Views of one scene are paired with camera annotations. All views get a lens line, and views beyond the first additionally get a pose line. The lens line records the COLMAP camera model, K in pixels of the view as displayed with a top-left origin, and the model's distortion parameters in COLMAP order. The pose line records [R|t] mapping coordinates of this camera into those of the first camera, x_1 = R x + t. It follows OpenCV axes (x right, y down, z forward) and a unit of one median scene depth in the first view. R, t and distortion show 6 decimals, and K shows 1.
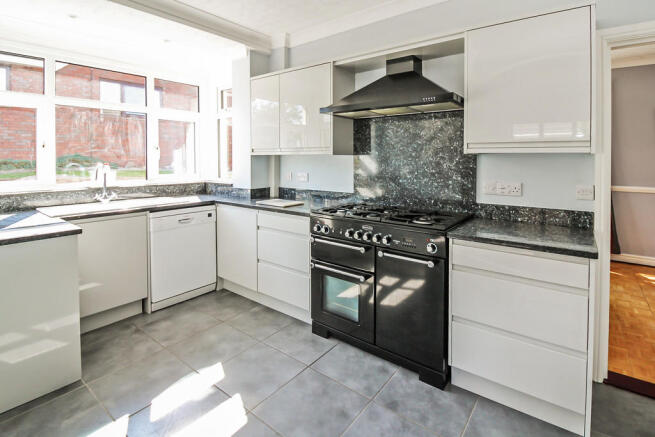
lens RADIAL K [[316.9, 0, 331.1], [0, 316.9, 170.8], [0, 0, 1]] dist [-0.013504, -0.000224]
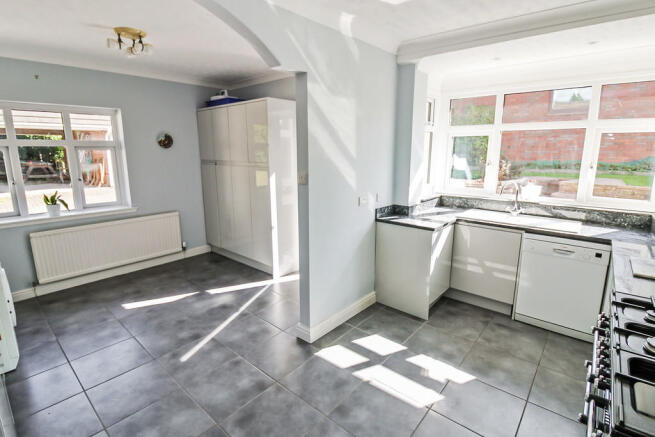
lens RADIAL K [[316.9, 0, 328.4], [0, 316.9, 214.0], [0, 0, 1]] dist [-0.013504, -0.000224]
pose [[-0.042561, 0.203589, -0.978131, 0.481704], [-0.036264, 0.978058, 0.205152, -0.122510], [0.998436, 0.044203, -0.034244, 0.374414]]
